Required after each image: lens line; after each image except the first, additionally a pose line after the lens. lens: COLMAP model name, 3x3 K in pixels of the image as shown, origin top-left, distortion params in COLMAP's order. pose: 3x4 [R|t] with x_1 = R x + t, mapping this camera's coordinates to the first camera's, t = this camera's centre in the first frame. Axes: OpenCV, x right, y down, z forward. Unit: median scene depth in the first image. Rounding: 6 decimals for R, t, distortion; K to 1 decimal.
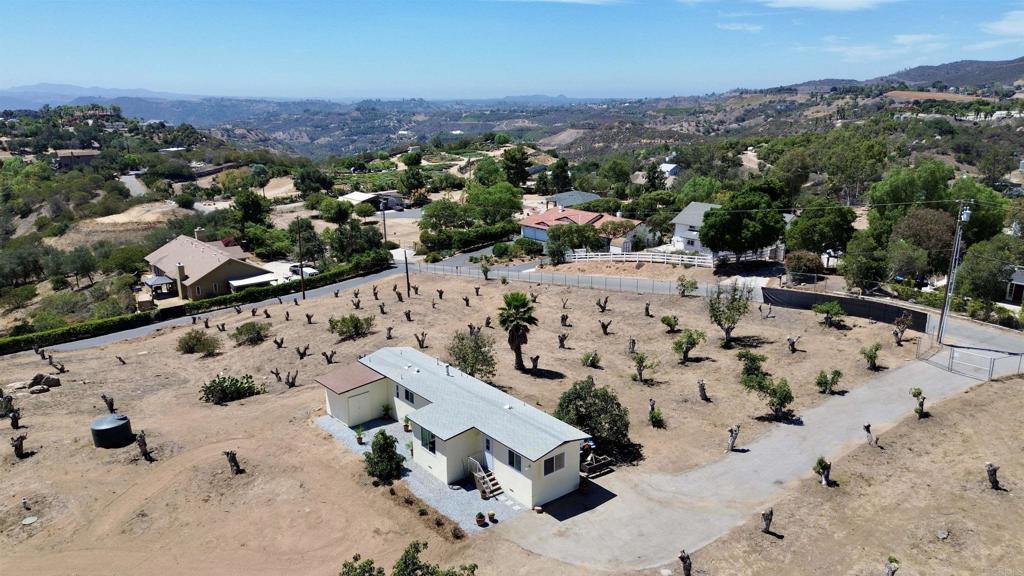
lens RADIAL K [[734.1, 0, 515.3], [0, 734.1, 290.4], [0, 0, 1]] dist [0.057081, -0.056890]
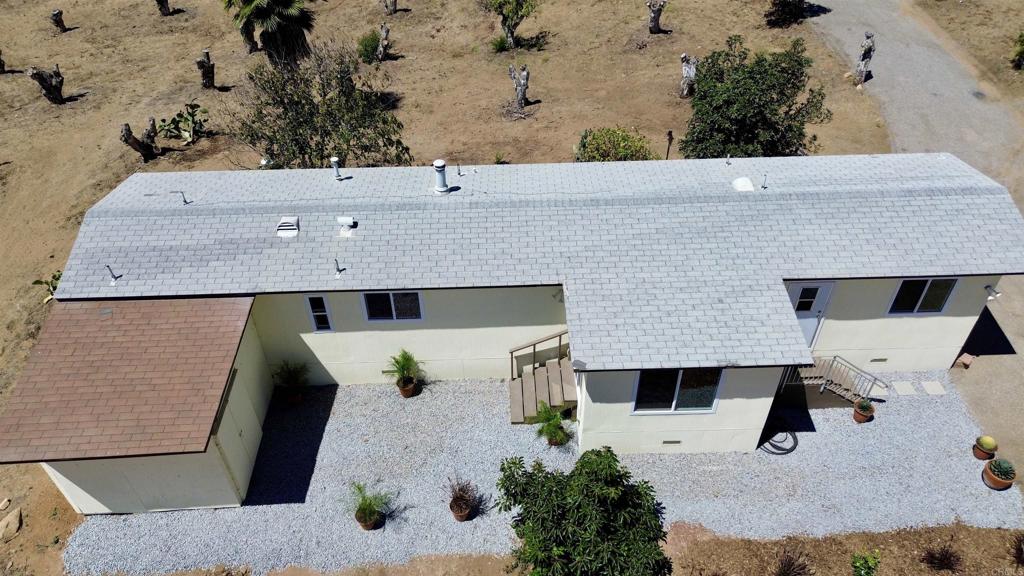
lens RADIAL K [[734.1, 0, 520.6], [0, 734.1, 287.0], [0, 0, 1]] dist [0.057081, -0.056890]
pose [[0.611036, -0.528342, 0.589483, -0.140978], [0.216391, 0.827790, 0.517628, -0.005956], [-0.761453, -0.188731, 0.620137, 0.371569]]
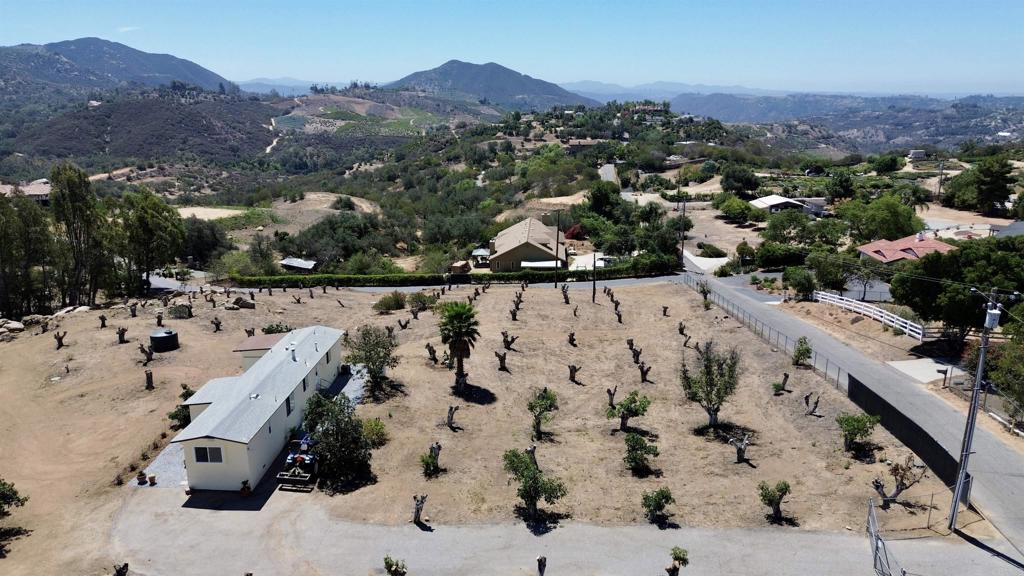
lens RADIAL K [[734.1, 0, 510.8], [0, 734.1, 290.3], [0, 0, 1]] dist [0.057081, -0.056890]
pose [[0.731323, 0.179269, -0.658049, 0.400908], [-0.175852, 0.981778, 0.072028, -0.055158], [0.658971, 0.063044, 0.749522, 0.196339]]
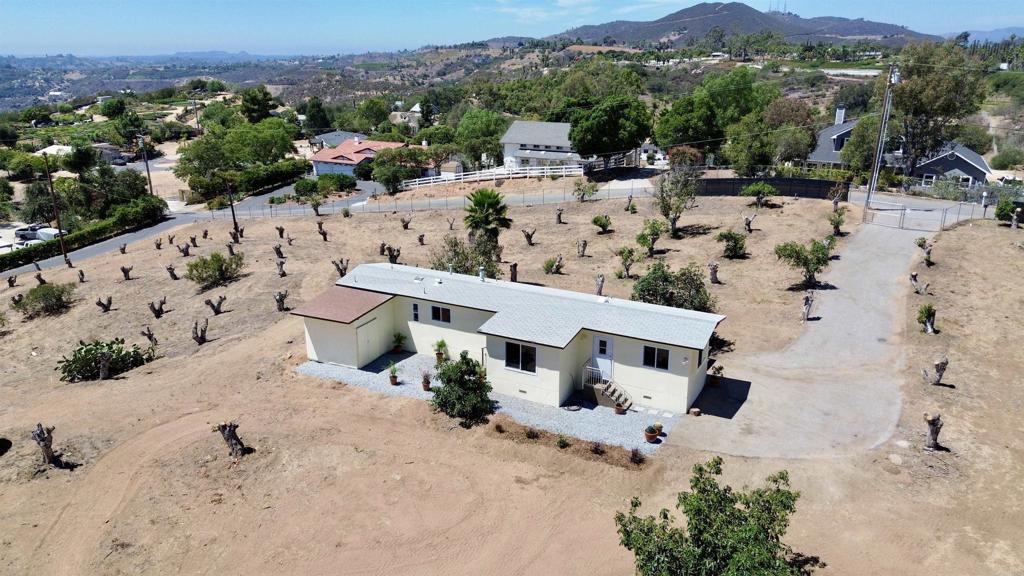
lens RADIAL K [[734.1, 0, 515.9], [0, 734.1, 285.5], [0, 0, 1]] dist [0.057081, -0.056890]
pose [[0.920380, -0.119980, 0.372162, -0.169023], [0.102956, 0.992536, 0.065365, 0.035951], [-0.377227, -0.021845, 0.925863, 0.135583]]
